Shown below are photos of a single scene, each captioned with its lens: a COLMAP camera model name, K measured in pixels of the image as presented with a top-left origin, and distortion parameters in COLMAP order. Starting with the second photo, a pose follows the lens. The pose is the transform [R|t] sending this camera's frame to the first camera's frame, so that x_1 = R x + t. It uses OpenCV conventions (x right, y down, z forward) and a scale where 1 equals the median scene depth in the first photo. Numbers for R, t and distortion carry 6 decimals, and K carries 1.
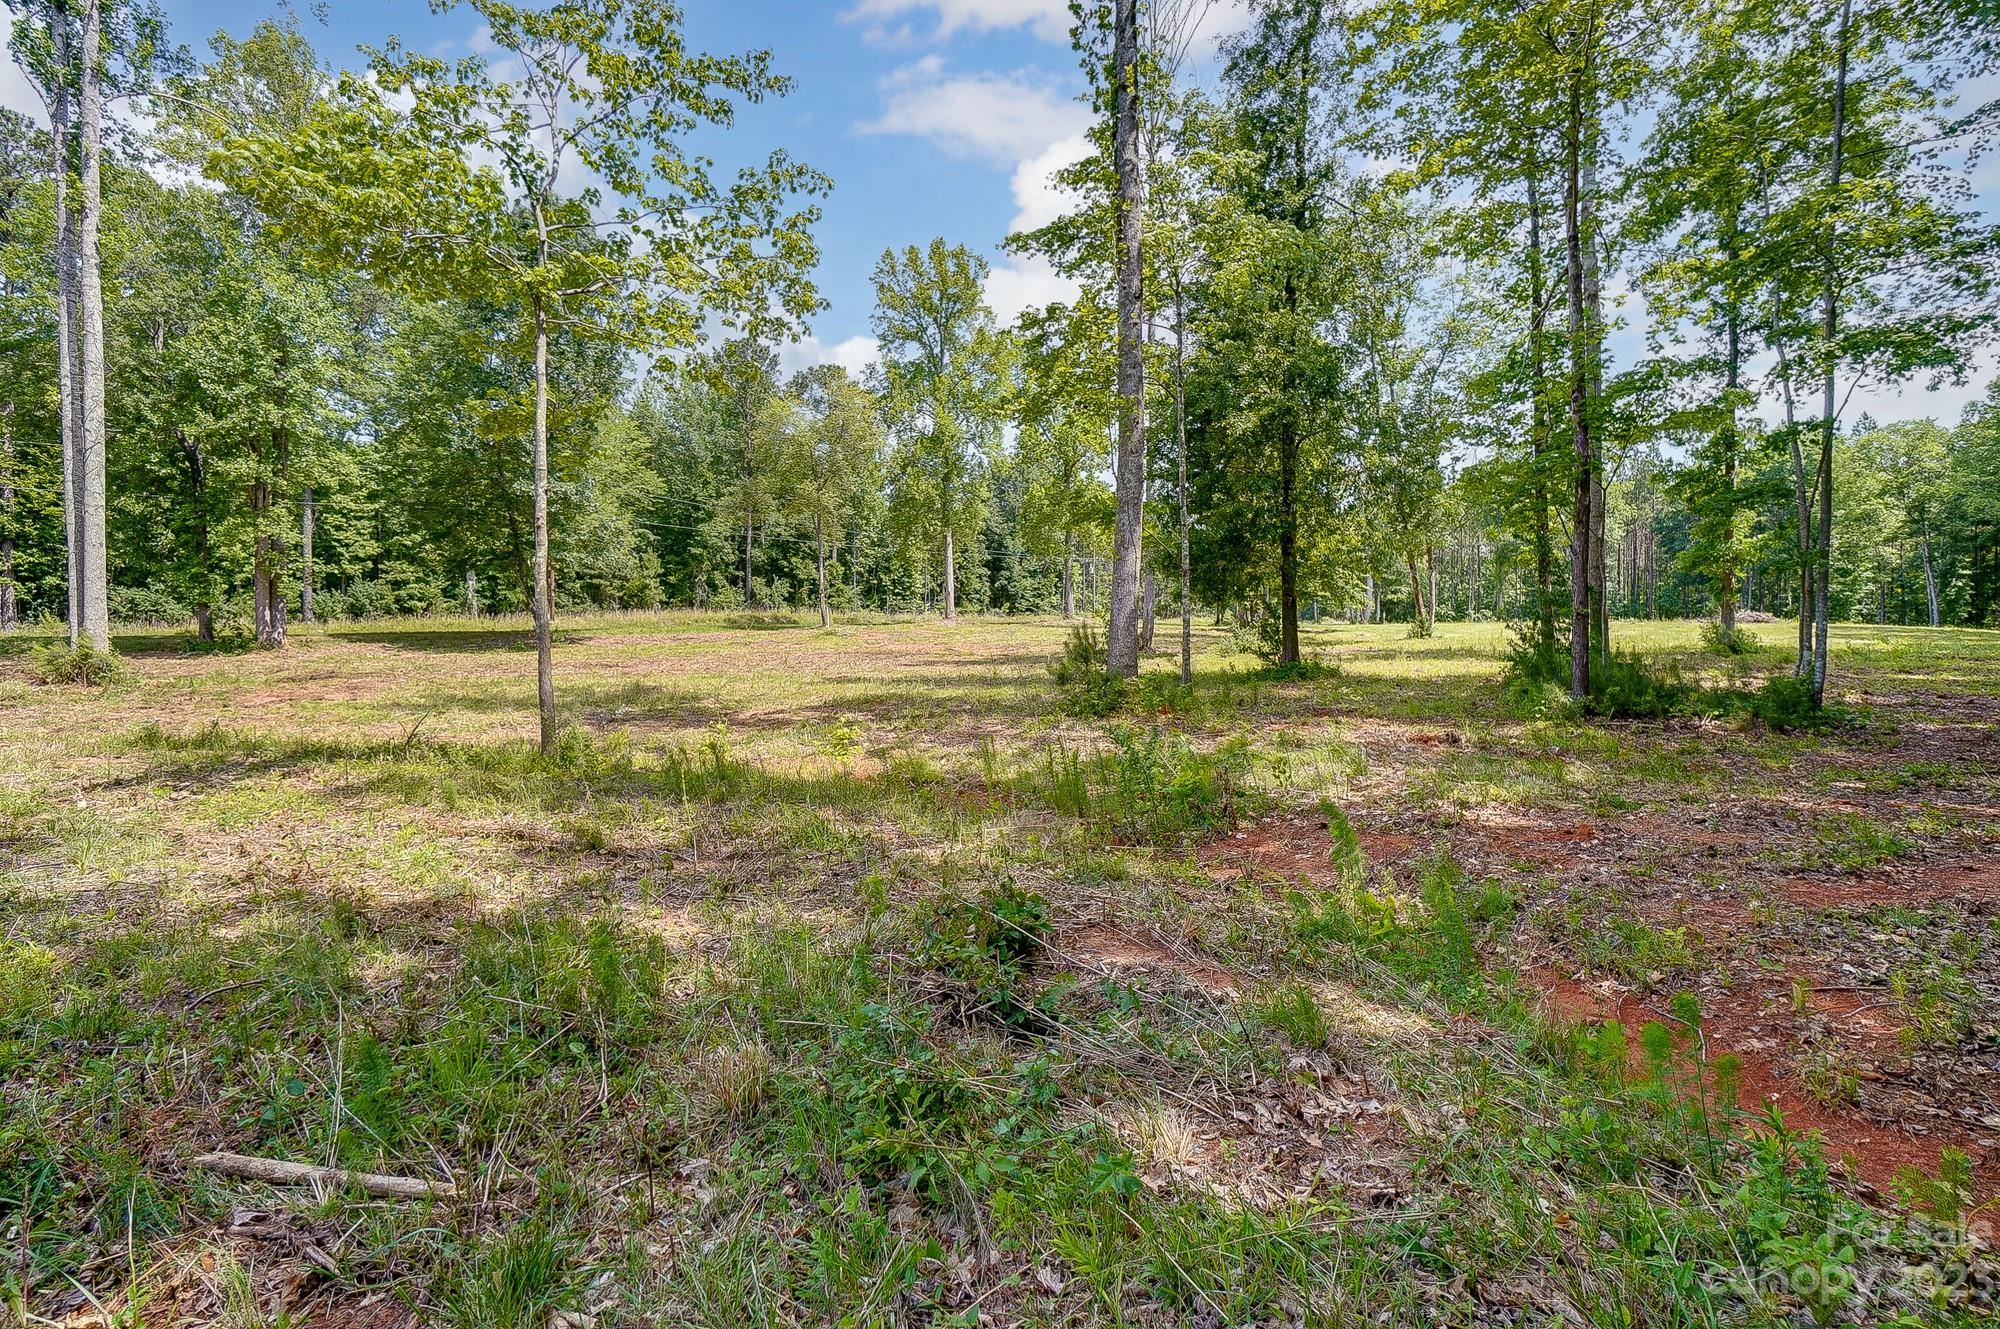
lens RADIAL K [[964.1, 0, 966.2], [0, 964.1, 668.6], [0, 0, 1]] dist [-0.063531, 0.025215]
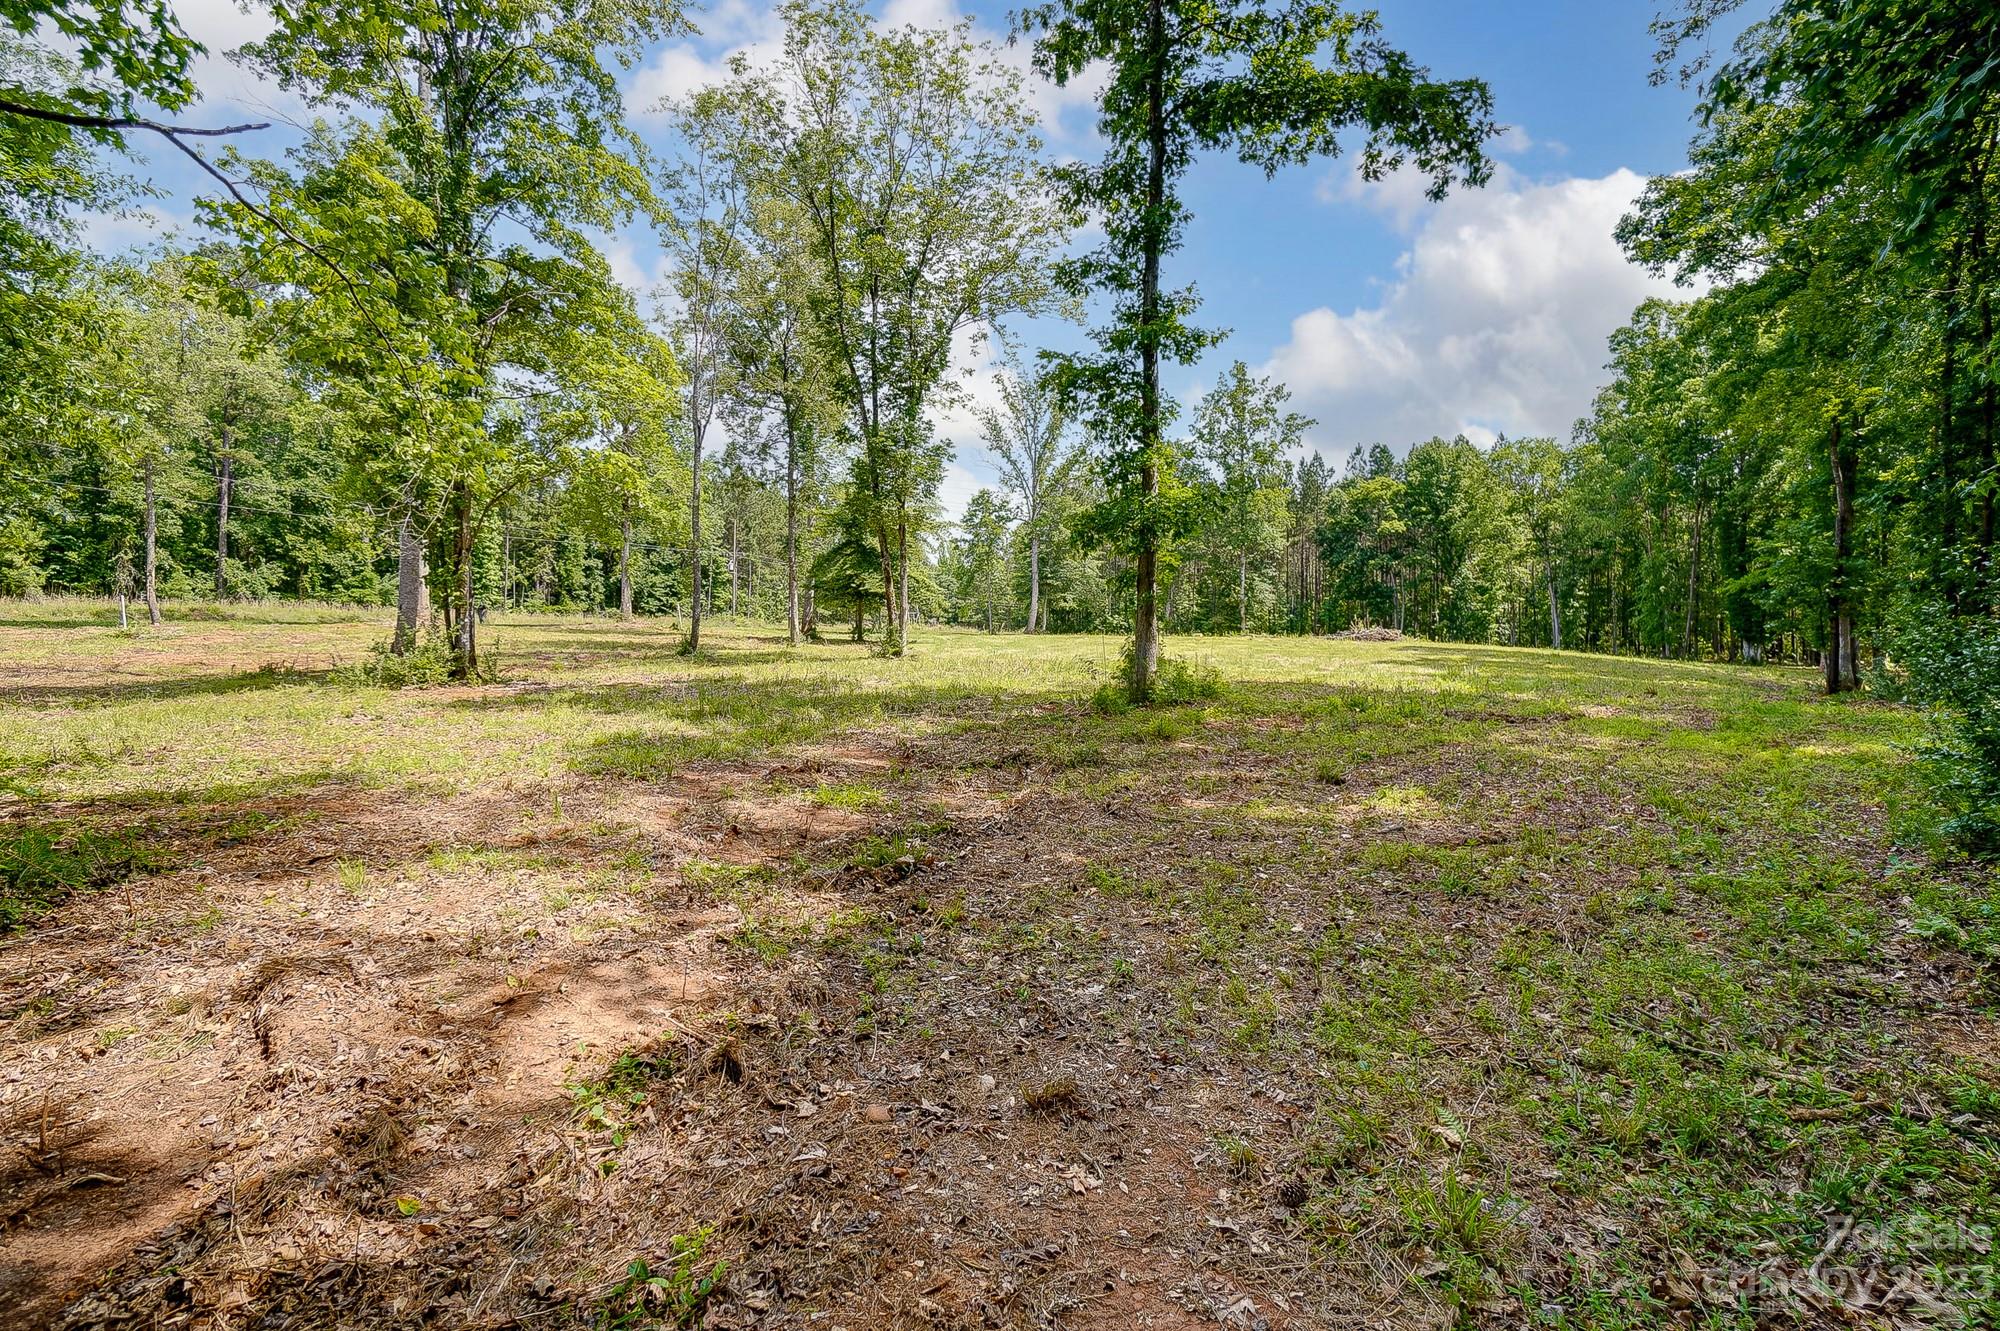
lens RADIAL K [[964.1, 0, 966.2], [0, 964.1, 669.6], [0, 0, 1]] dist [-0.063531, 0.025215]
pose [[0.972971, 0.010110, 0.230706, 0.181001], [-0.009240, 0.999946, -0.004853, -0.009409], [-0.230743, 0.002590, 0.973011, 0.147542]]
